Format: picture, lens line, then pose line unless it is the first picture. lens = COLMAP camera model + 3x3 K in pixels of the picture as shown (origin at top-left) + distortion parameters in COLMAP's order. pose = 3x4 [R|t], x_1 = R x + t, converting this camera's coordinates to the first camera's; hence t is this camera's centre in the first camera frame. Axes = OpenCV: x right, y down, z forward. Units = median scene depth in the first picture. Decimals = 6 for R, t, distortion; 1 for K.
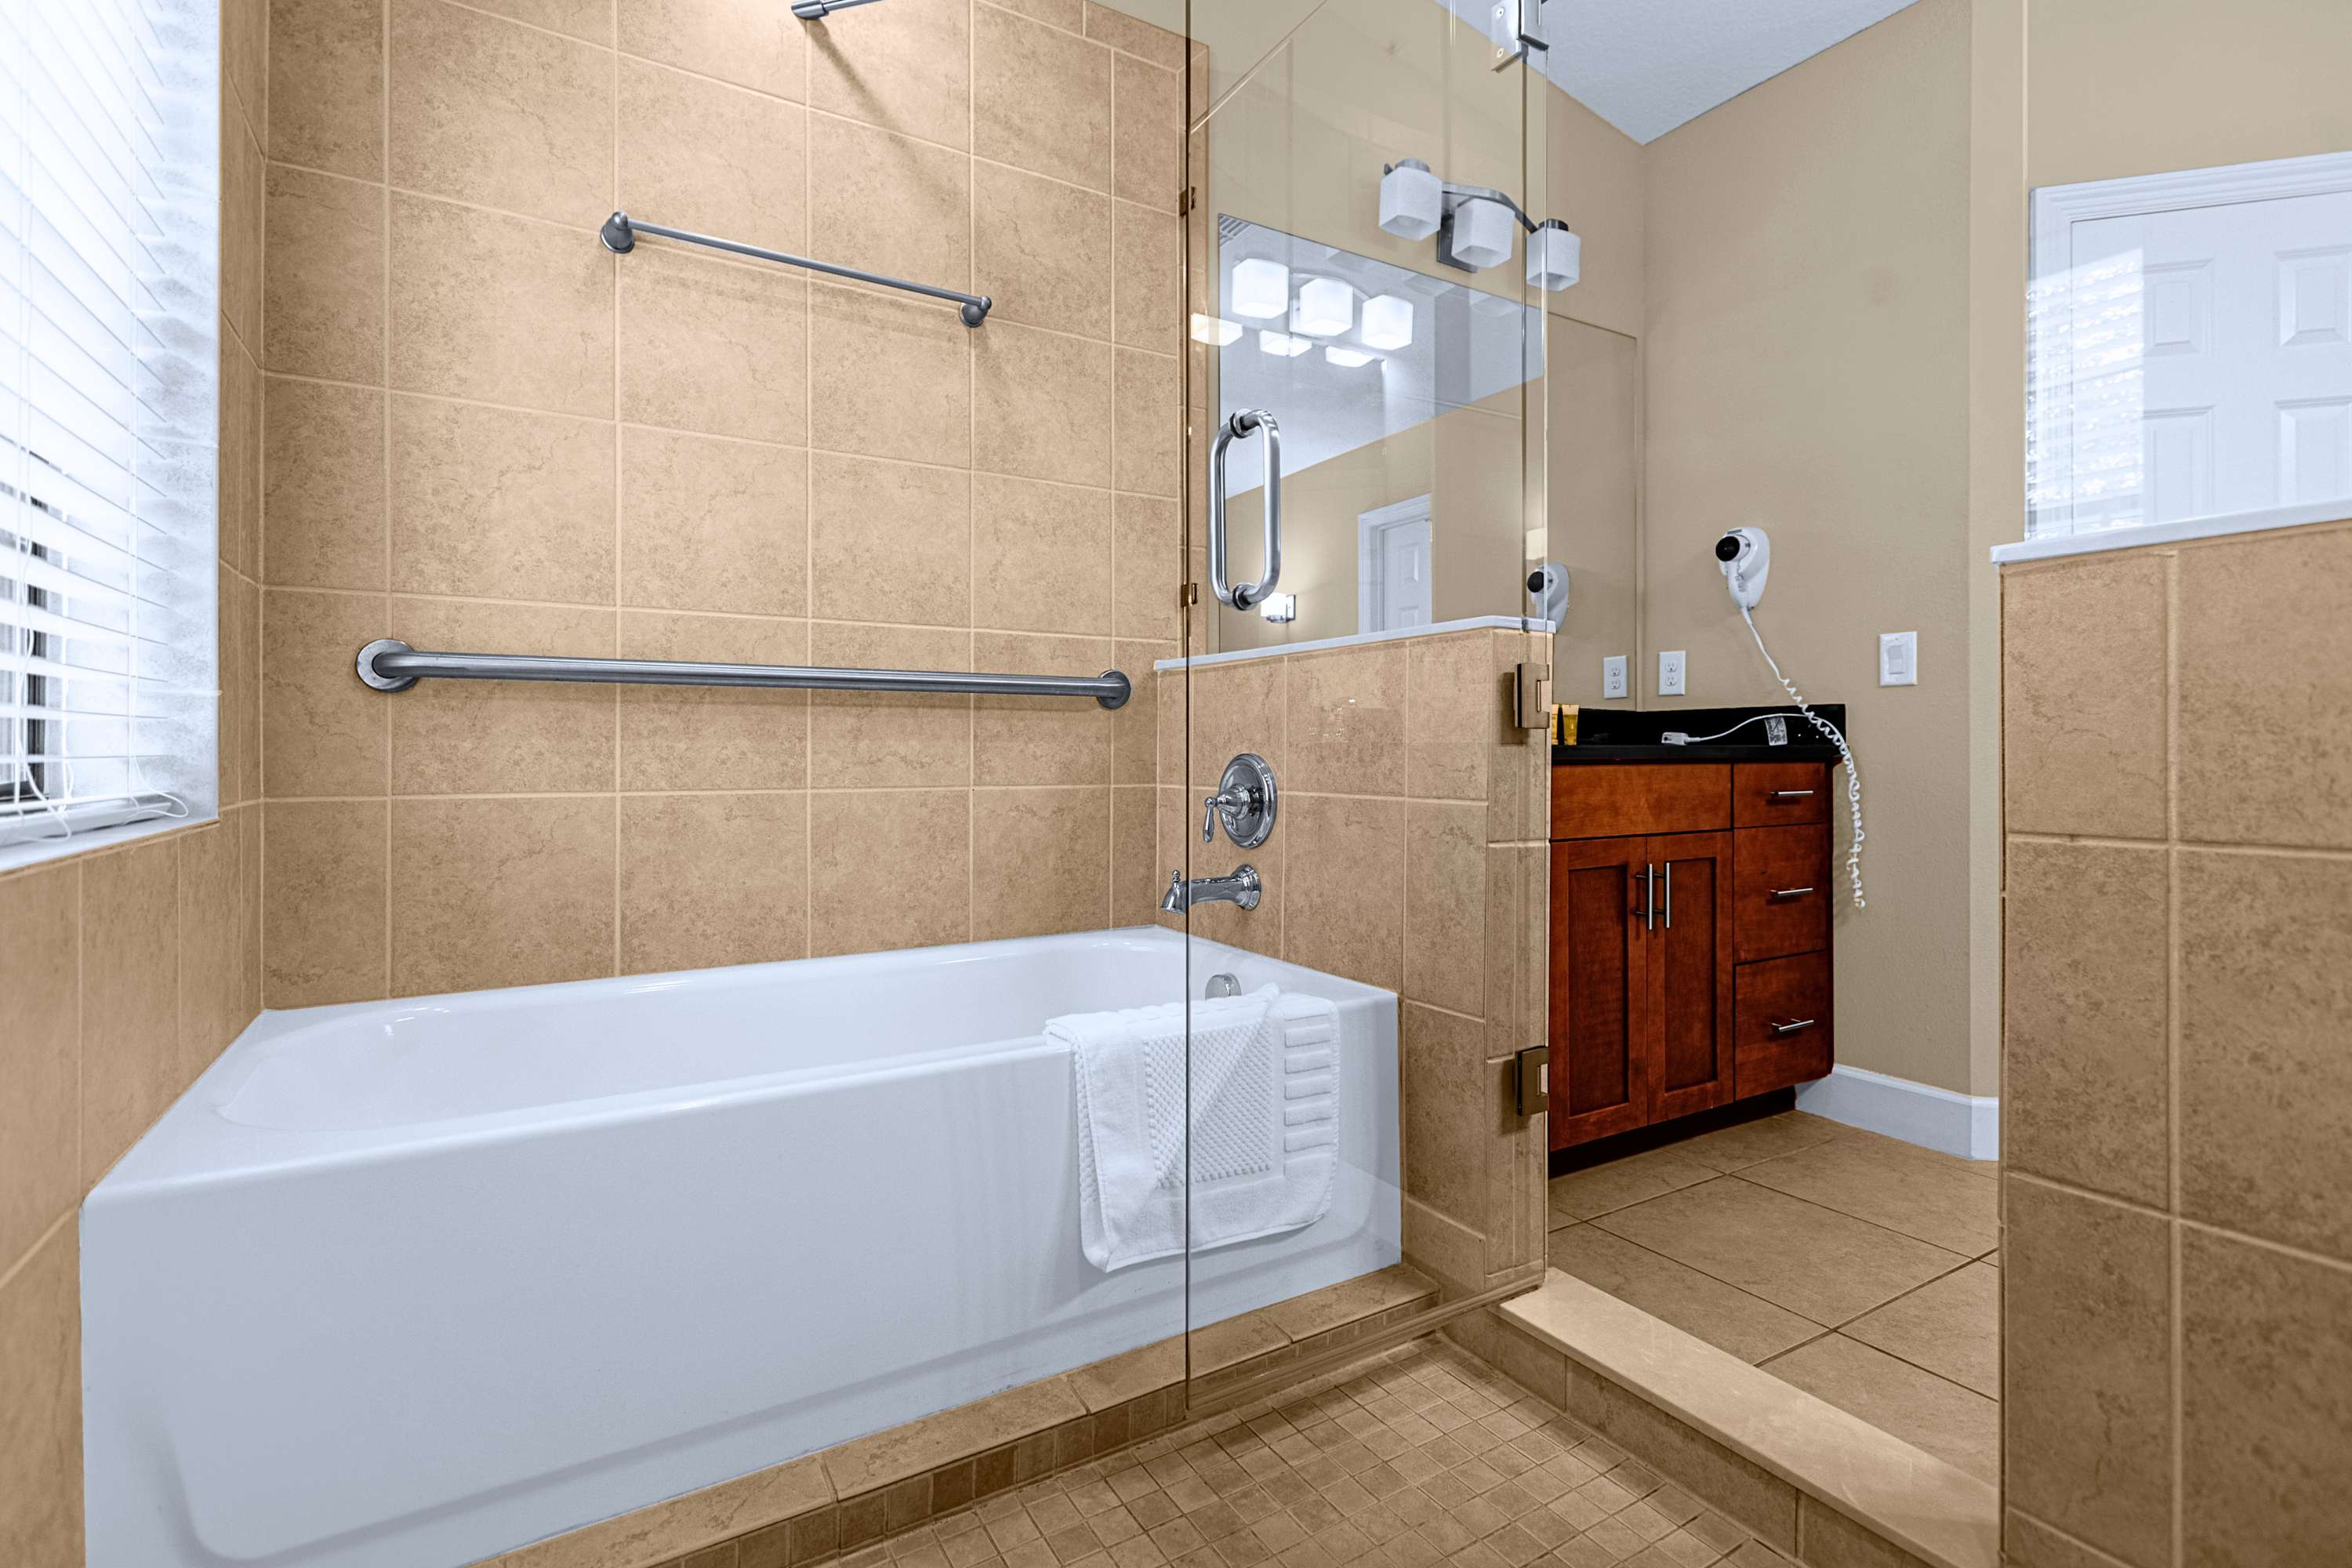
lens RADIAL K [[1109.1, 0, 1176.9], [0, 1109.1, 763.5], [0, 0, 1]] dist [-0.004129, -0.000321]
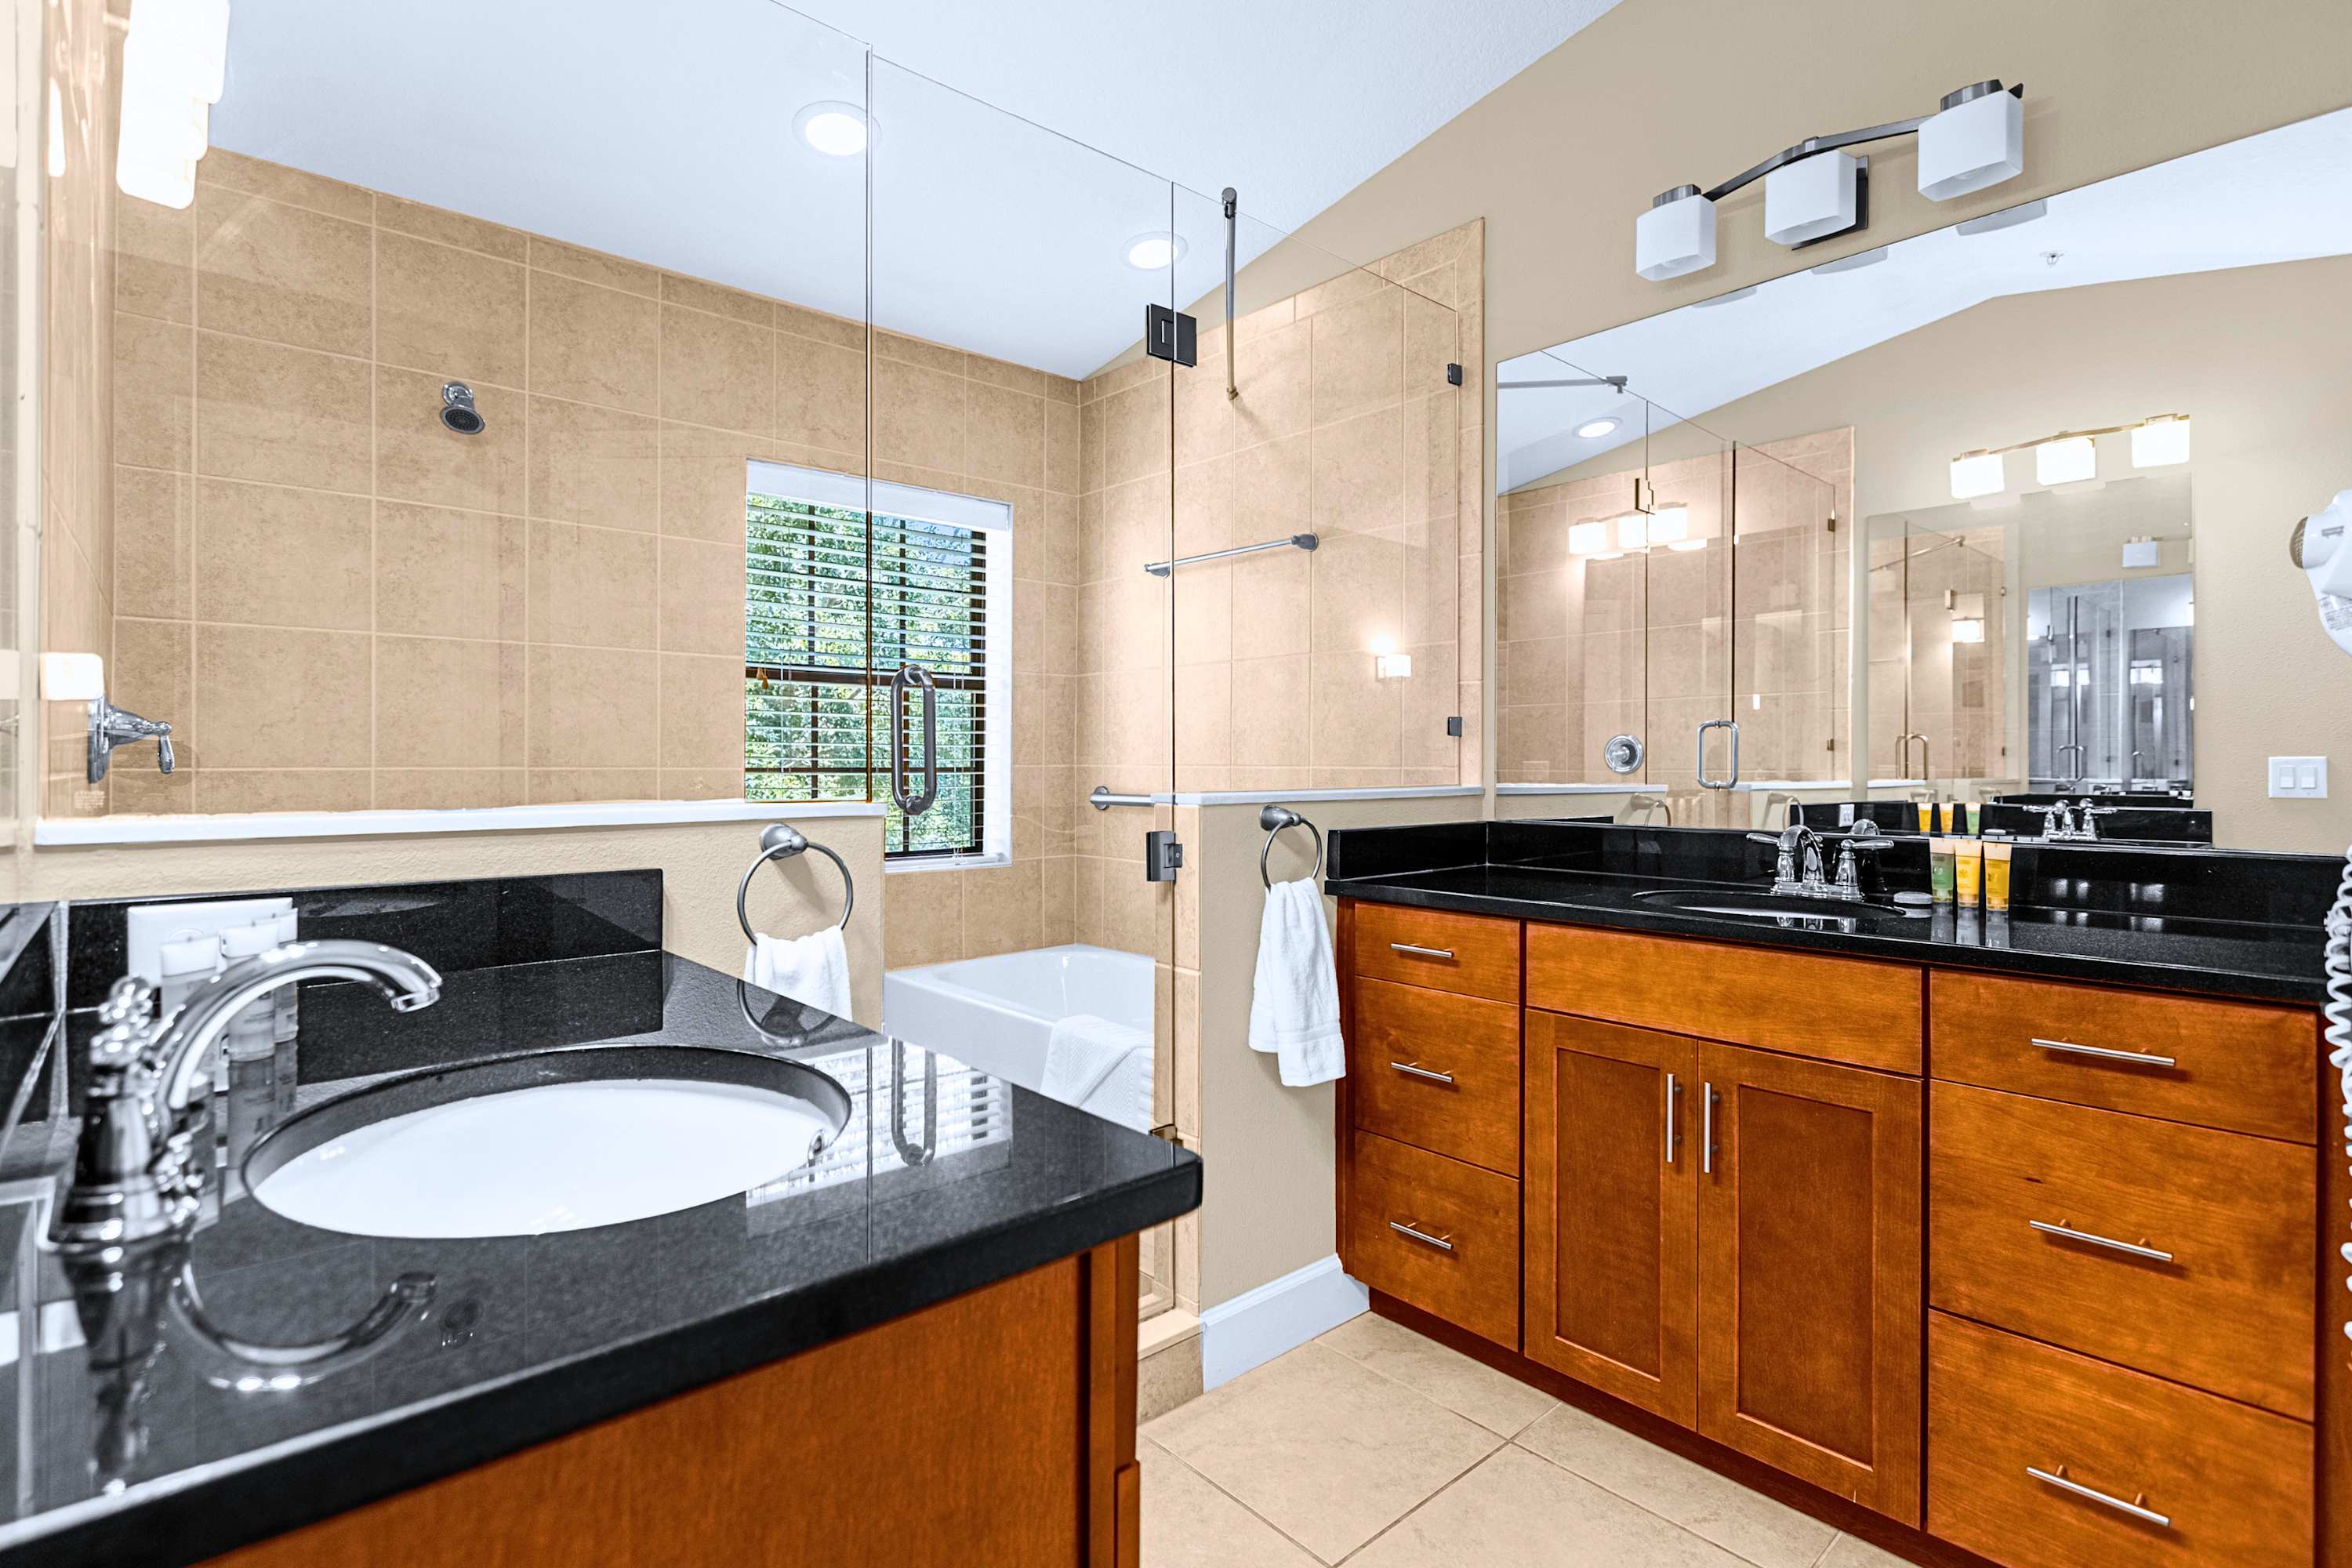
lens RADIAL K [[1109.1, 0, 1176.9], [0, 1109.1, 763.5], [0, 0, 1]] dist [-0.004129, -0.000321]
pose [[0.197389, 0.001094, -0.980325, 1.111623], [-0.003132, 0.999995, 0.000485, -0.120292], [0.980320, 0.002974, 0.197391, 0.532789]]
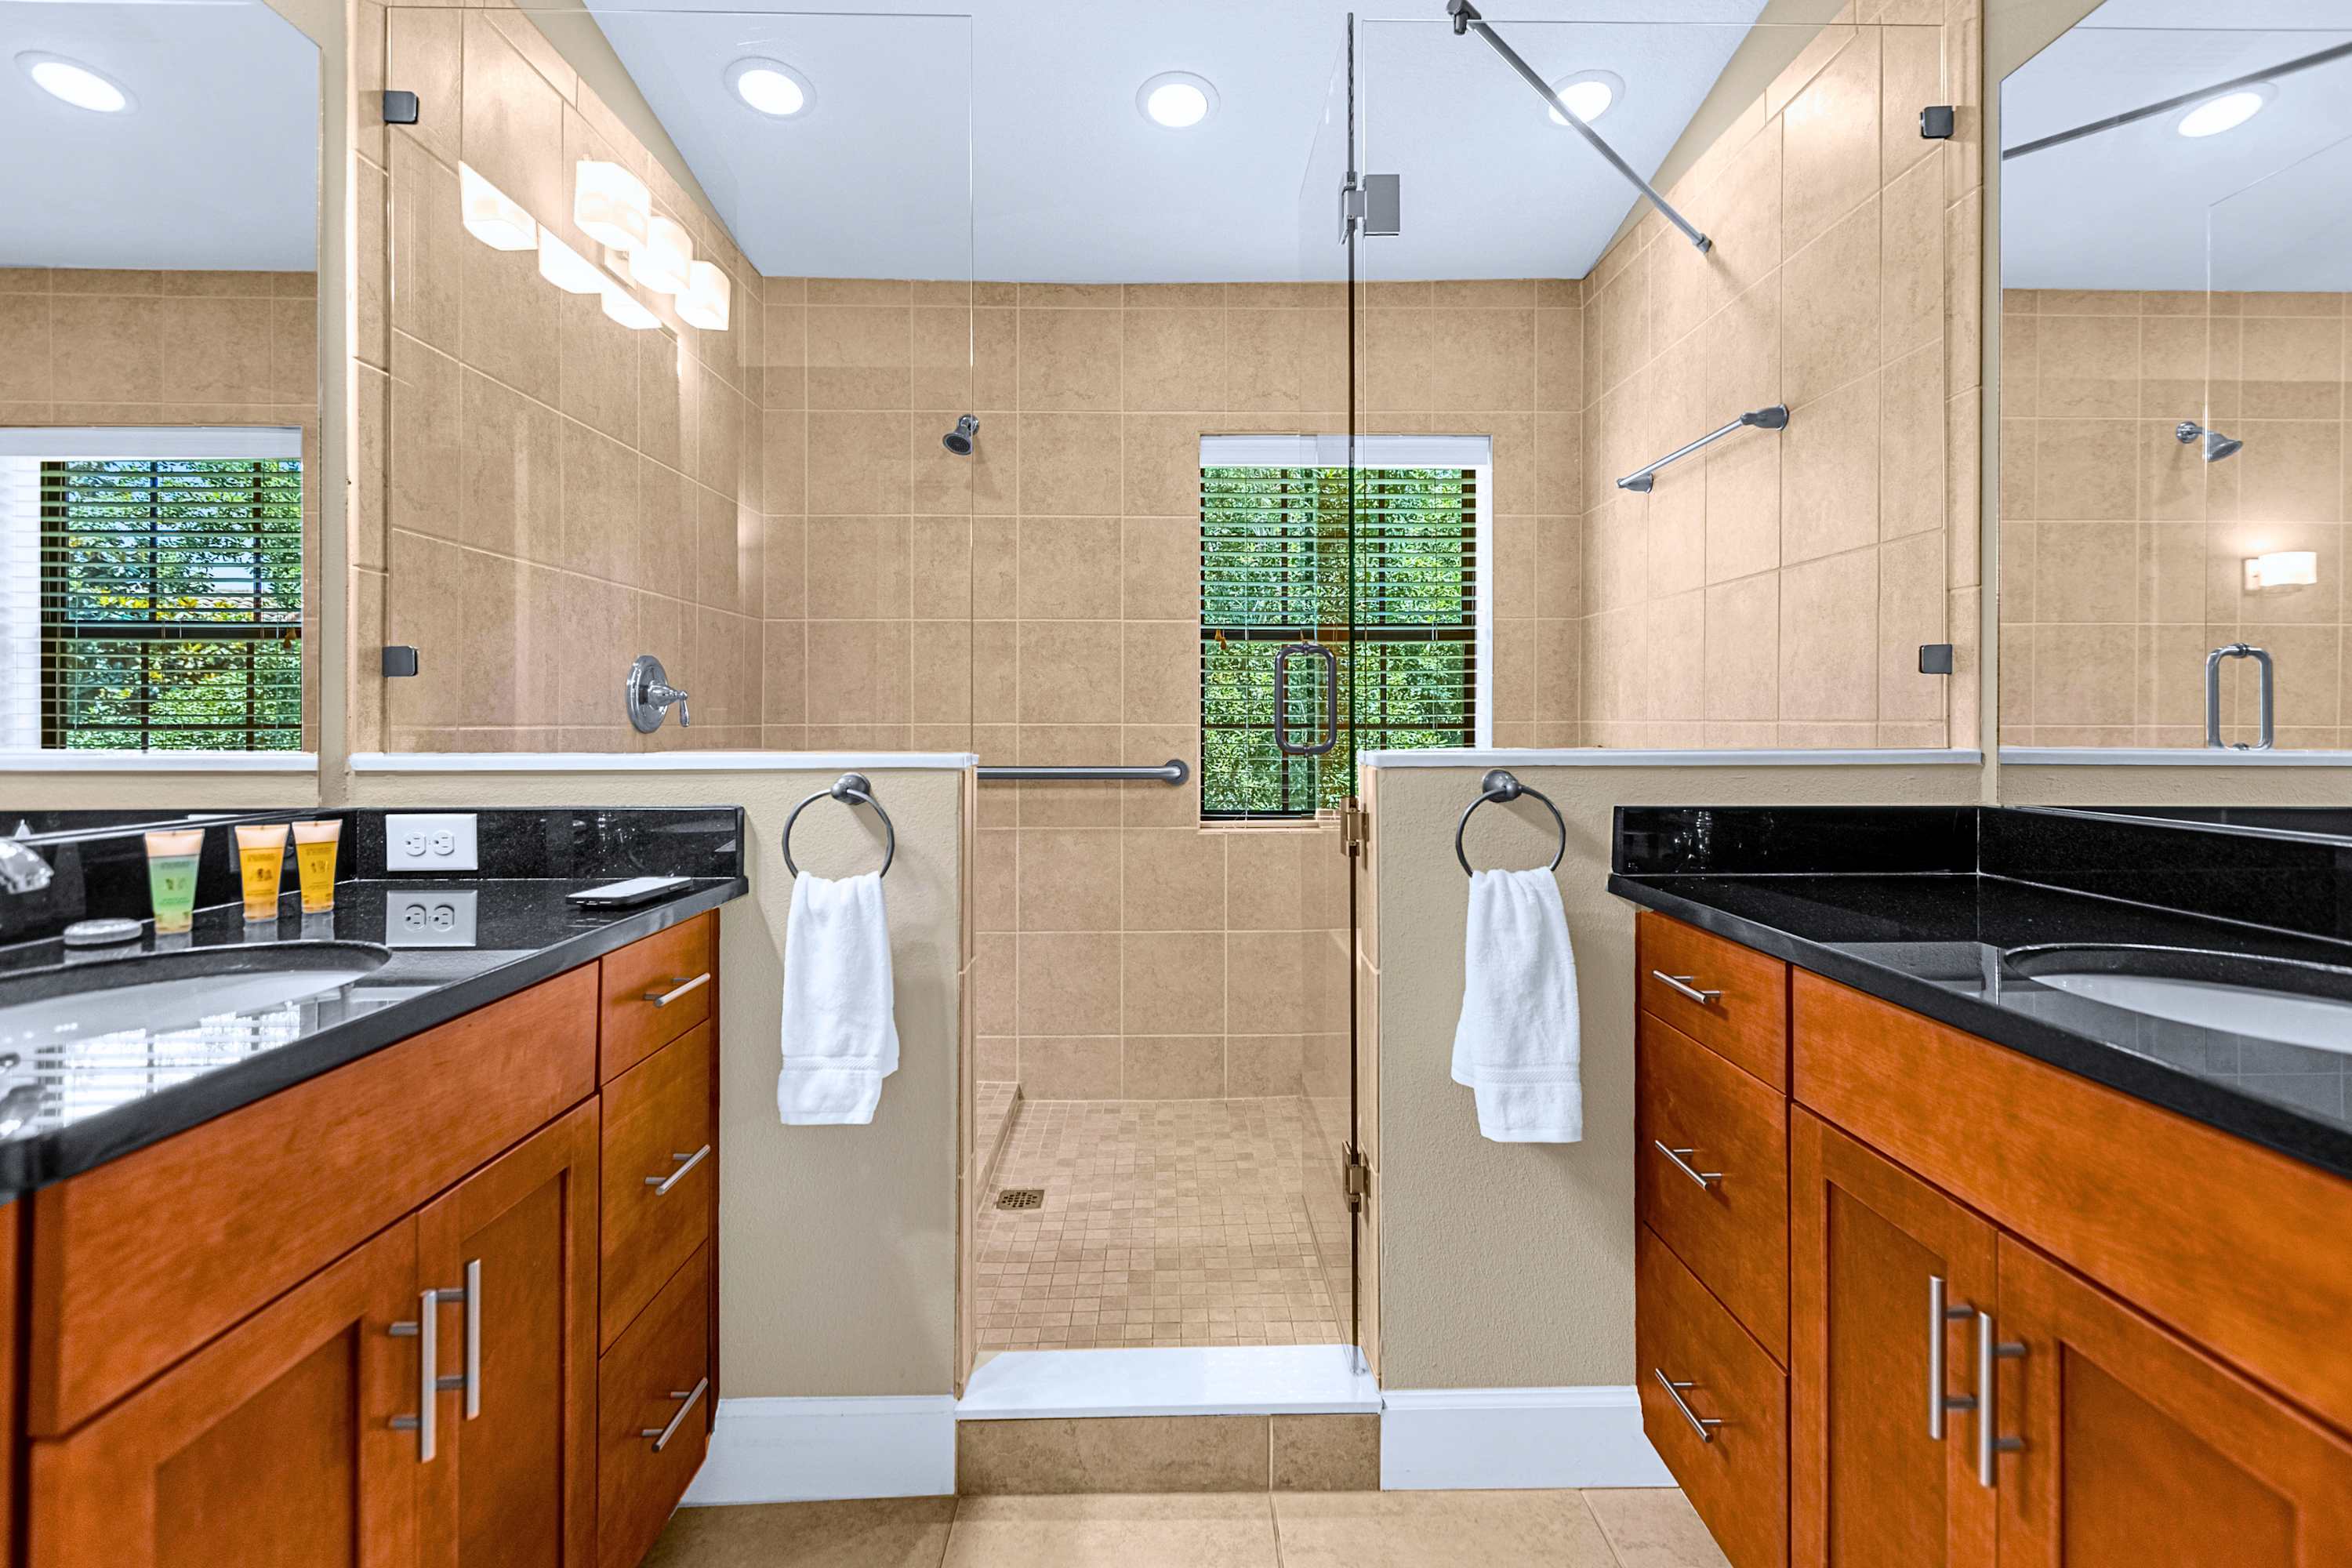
lens RADIAL K [[1085.6, 0, 1203.8], [0, 1085.6, 718.1], [0, 0, 1]] dist [0.016157, -0.007723]
pose [[-0.476824, -0.001448, -0.878998, 0.928175], [-0.000326, 0.999999, -0.001470, -0.117834], [0.878999, -0.000415, -0.476824, 0.969865]]
